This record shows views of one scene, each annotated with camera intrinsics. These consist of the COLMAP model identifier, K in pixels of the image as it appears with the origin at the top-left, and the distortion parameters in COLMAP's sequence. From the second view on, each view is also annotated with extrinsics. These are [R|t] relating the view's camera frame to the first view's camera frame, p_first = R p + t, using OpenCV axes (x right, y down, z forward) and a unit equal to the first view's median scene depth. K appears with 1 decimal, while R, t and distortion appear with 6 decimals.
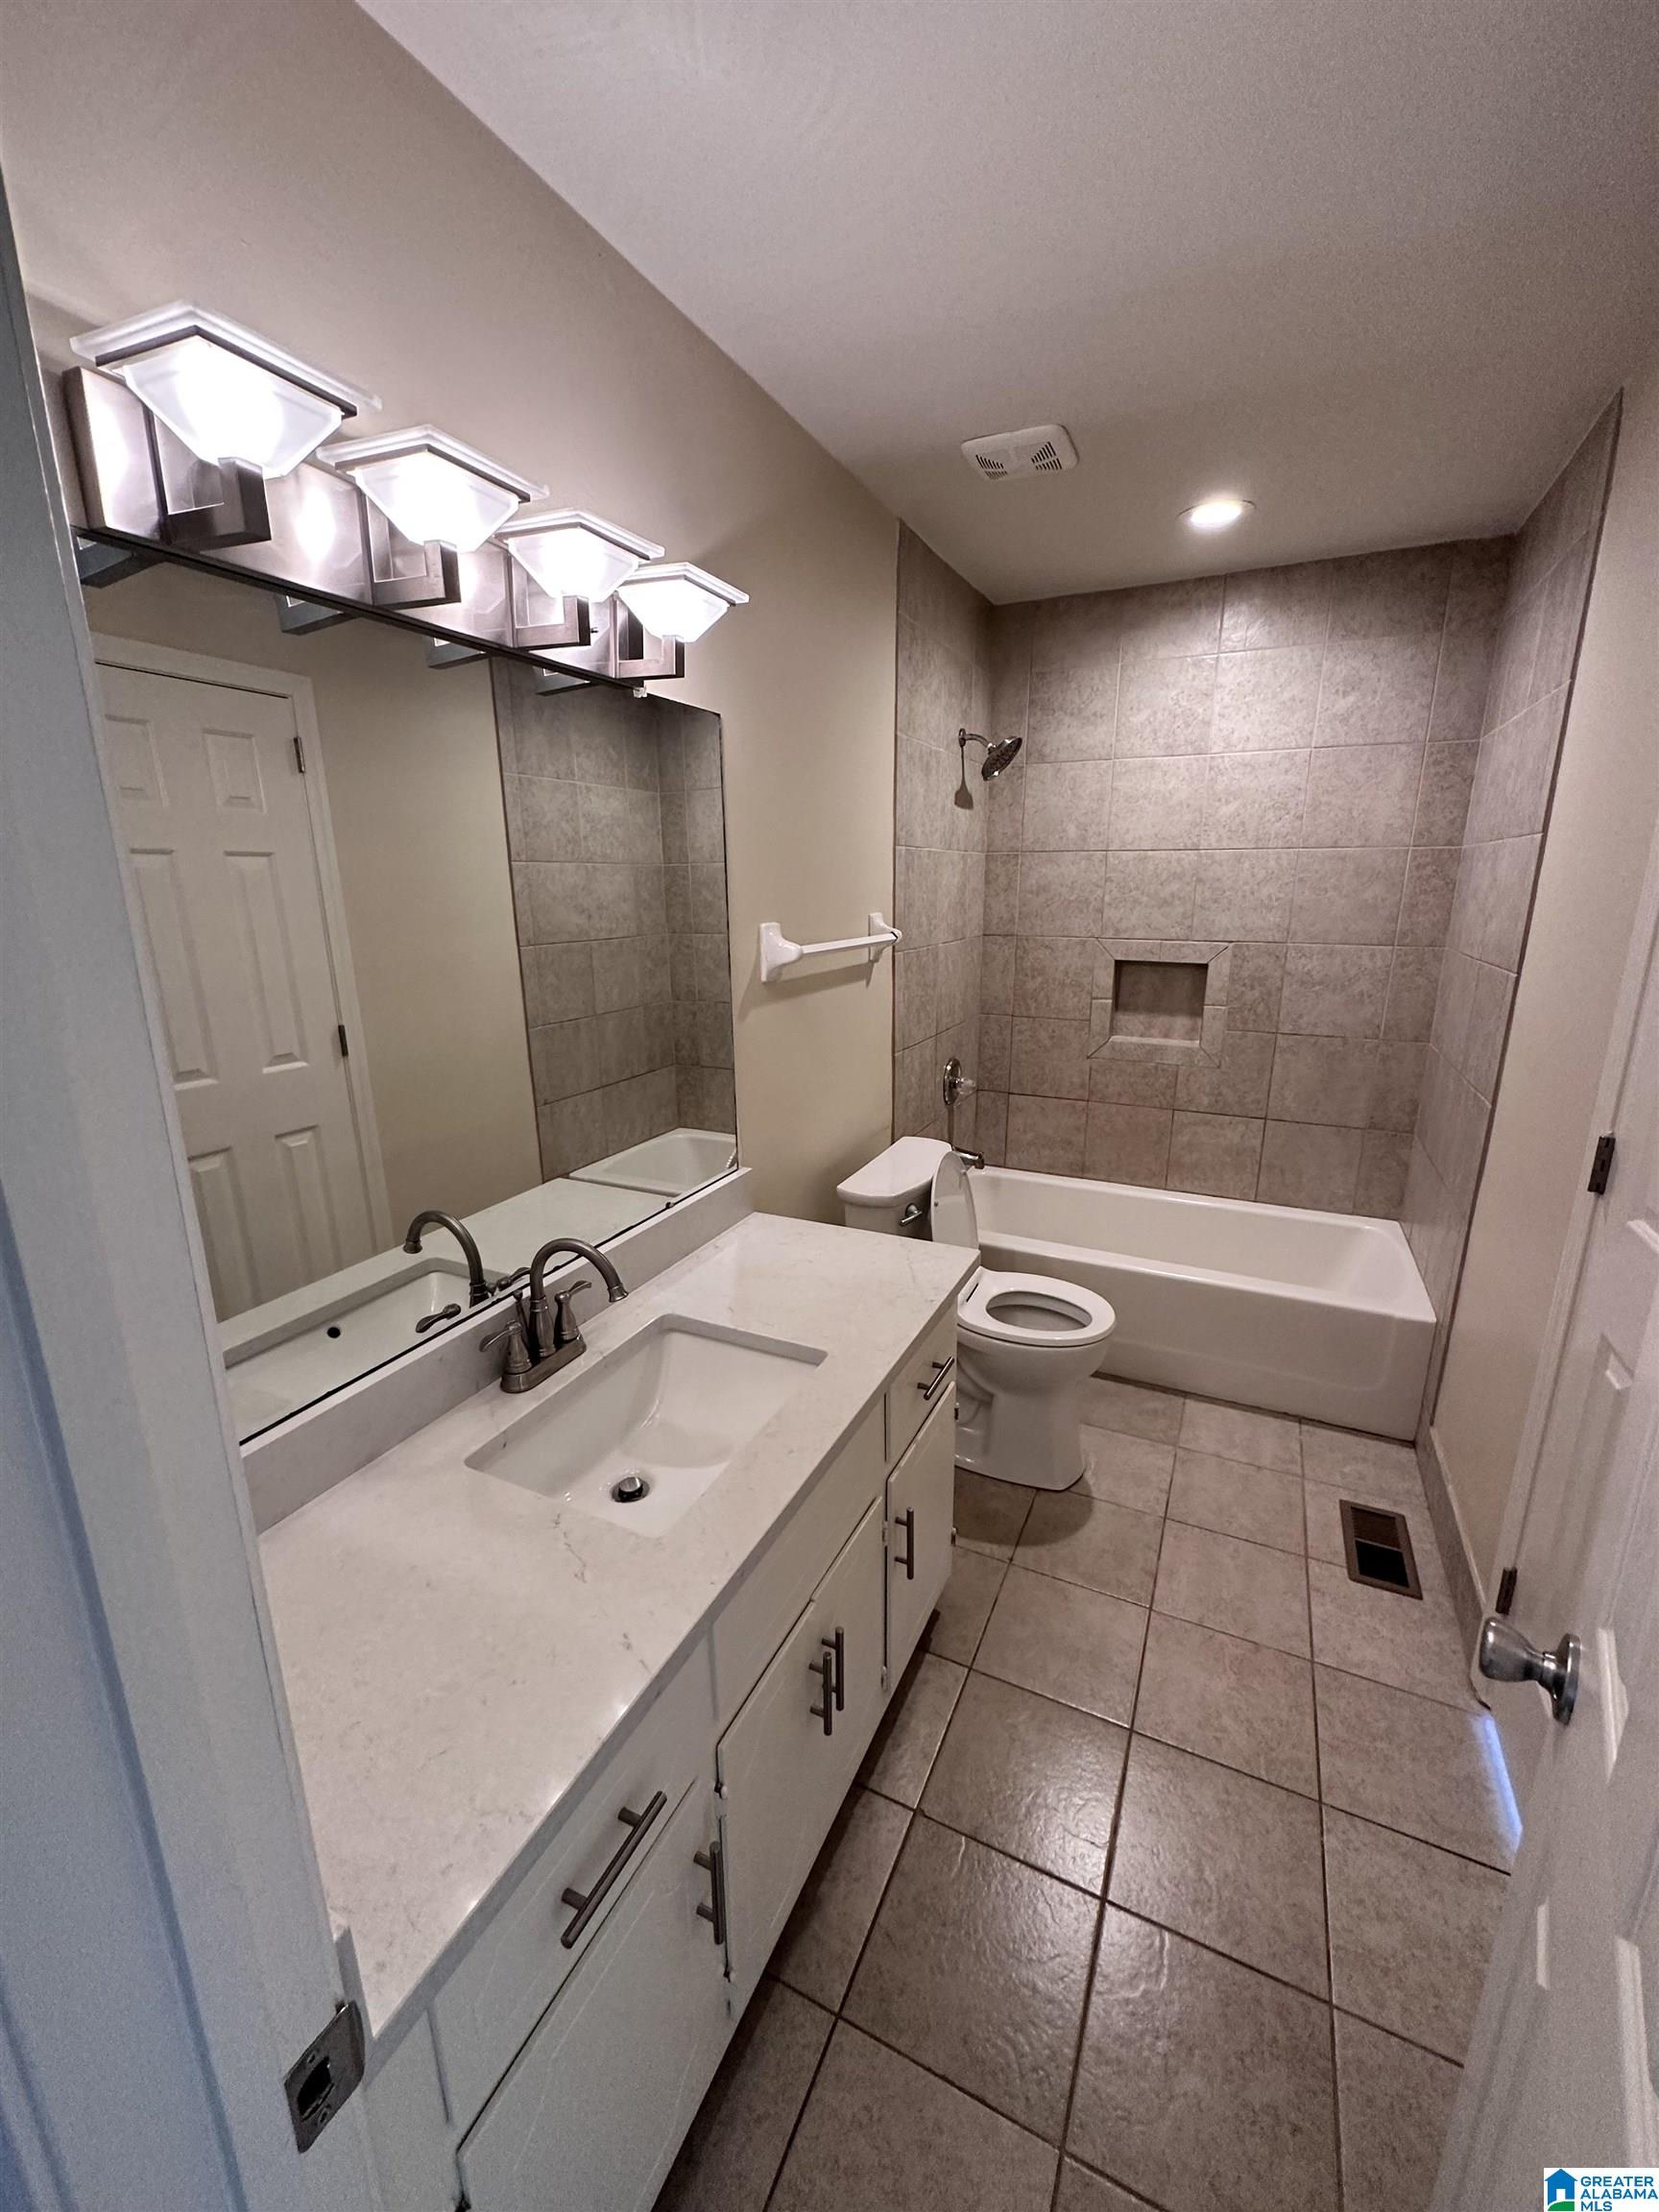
lens RADIAL K [[883.5, 0, 828.2], [0, 883.5, 1102.1], [0, 0, 1]] dist [-0.001920, 0.000305]
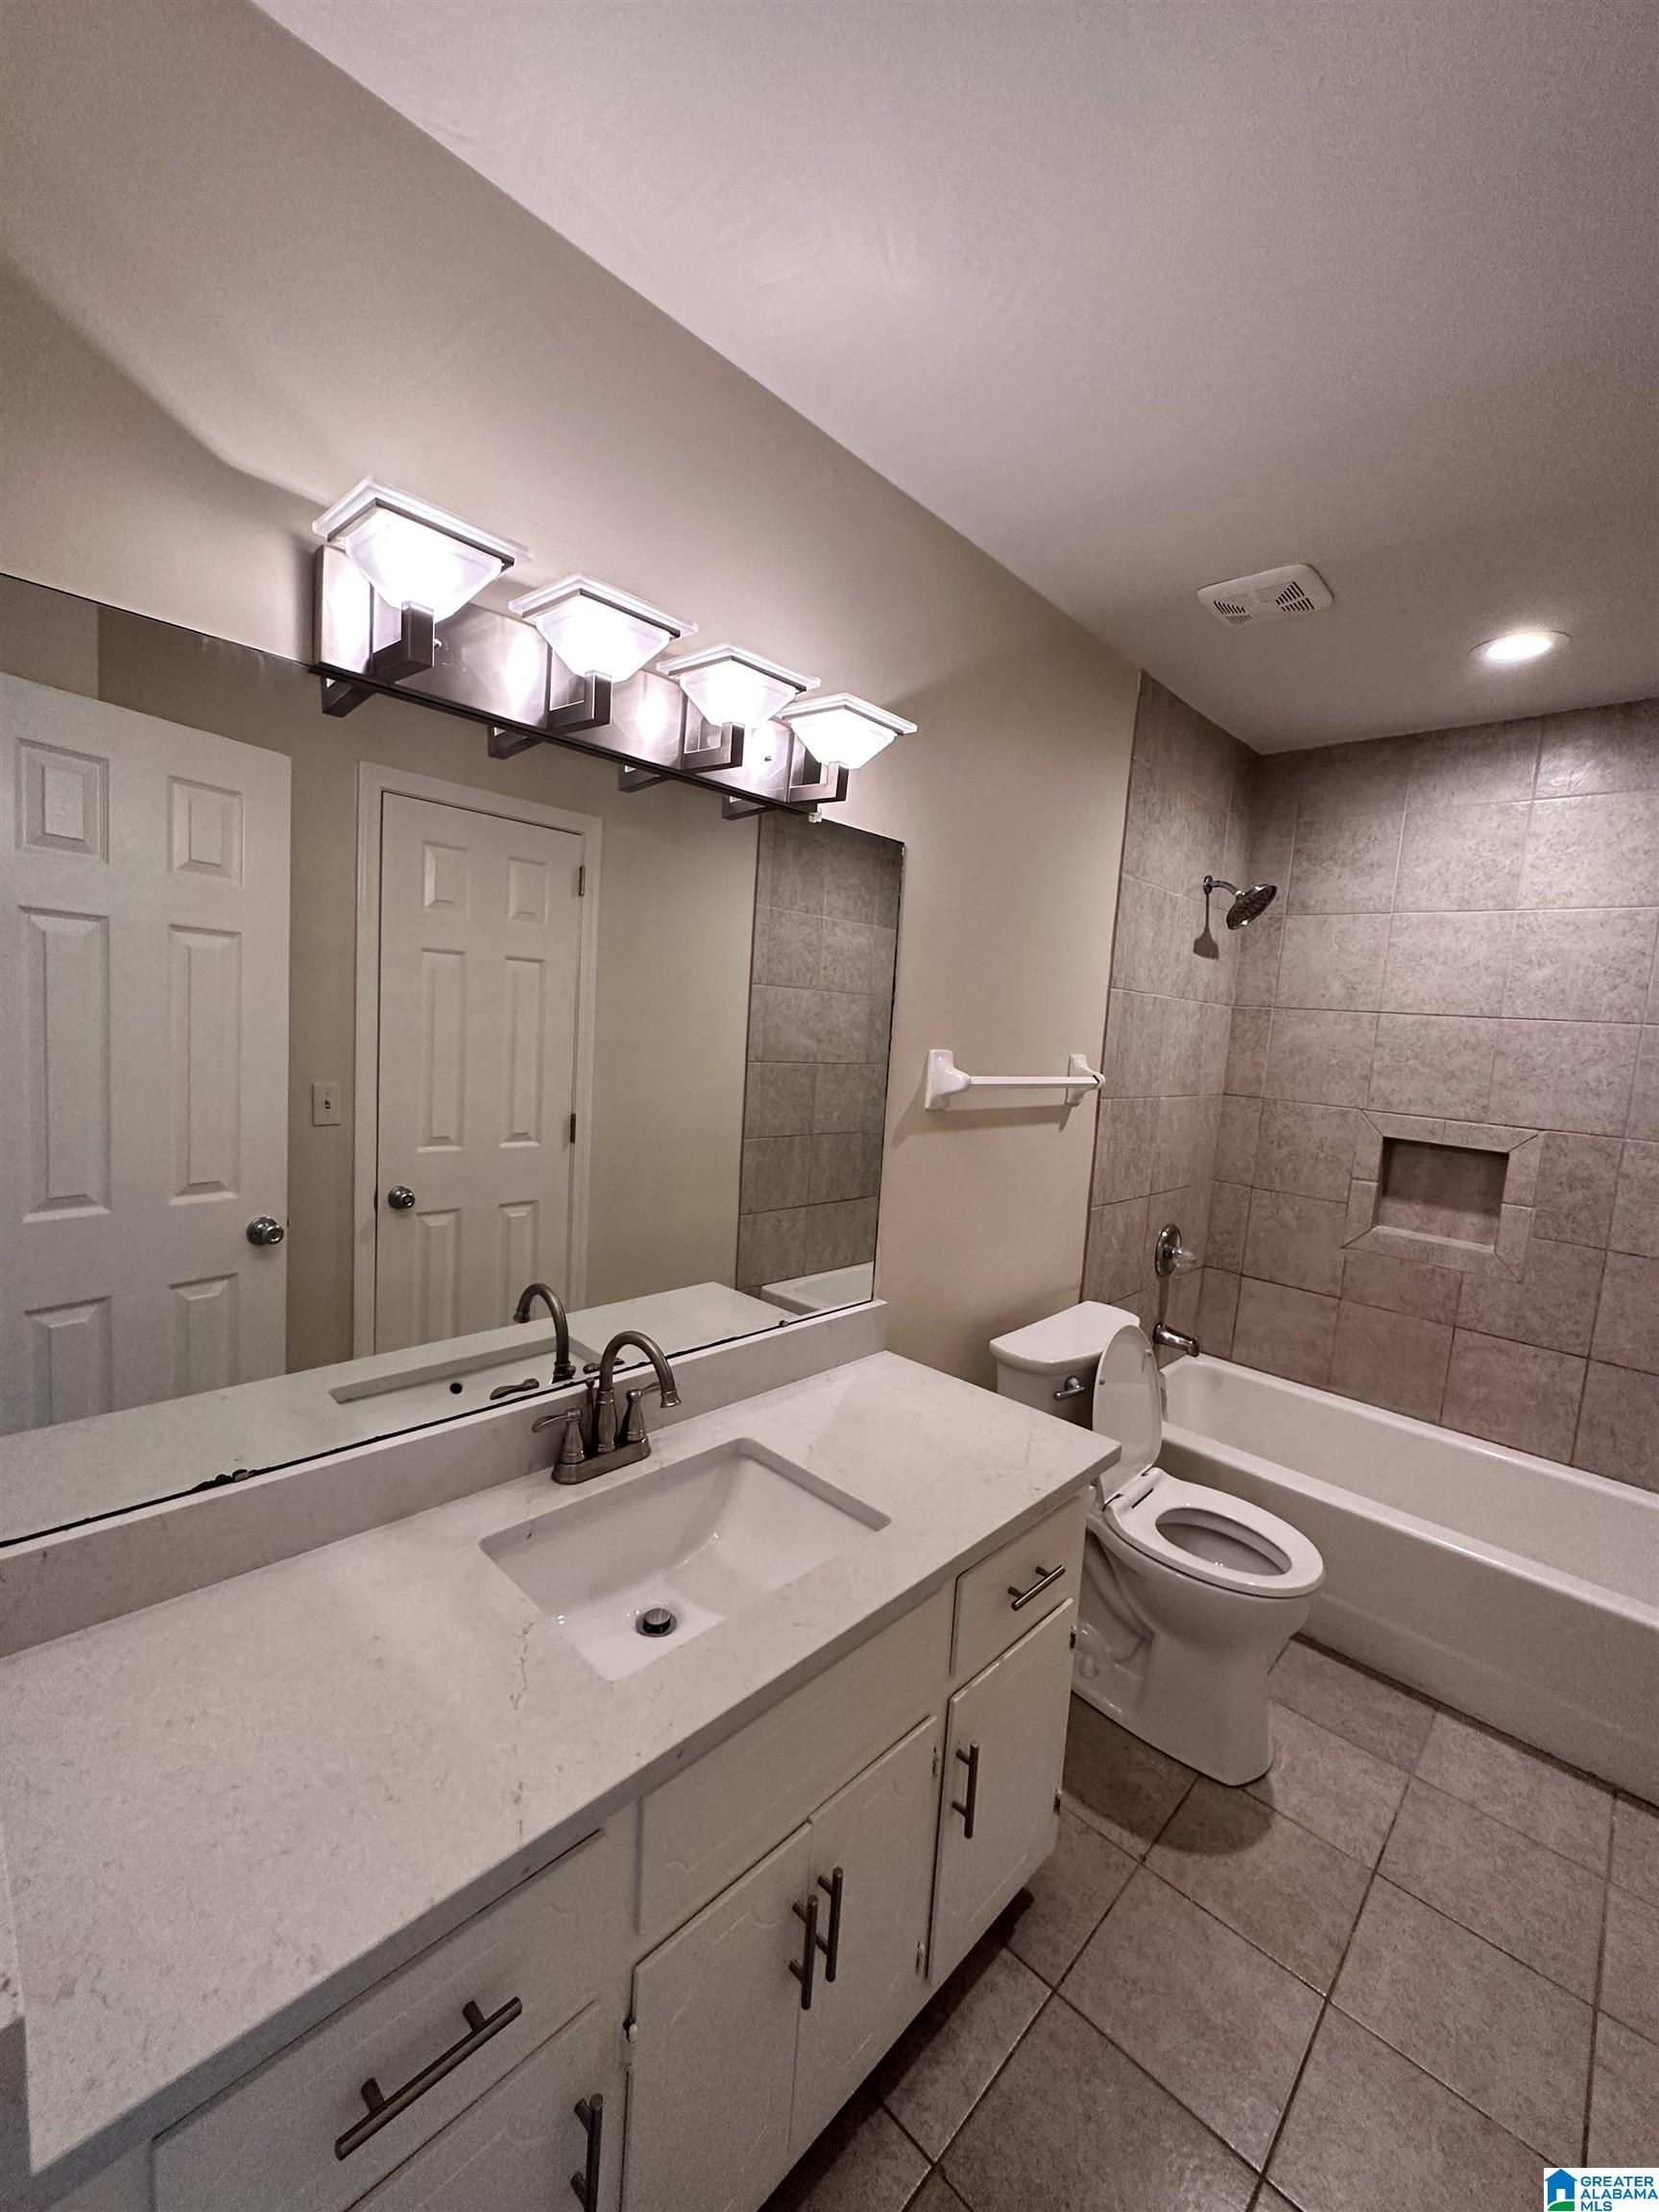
lens RADIAL K [[883.5, 0, 830.6], [0, 883.5, 1102.3], [0, 0, 1]] dist [-0.001920, 0.000305]
pose [[0.948180, 0.100016, -0.301582, 0.094852], [-0.147263, 0.979396, -0.138193, 0.004632], [0.281546, 0.175444, 0.943372, 0.048725]]
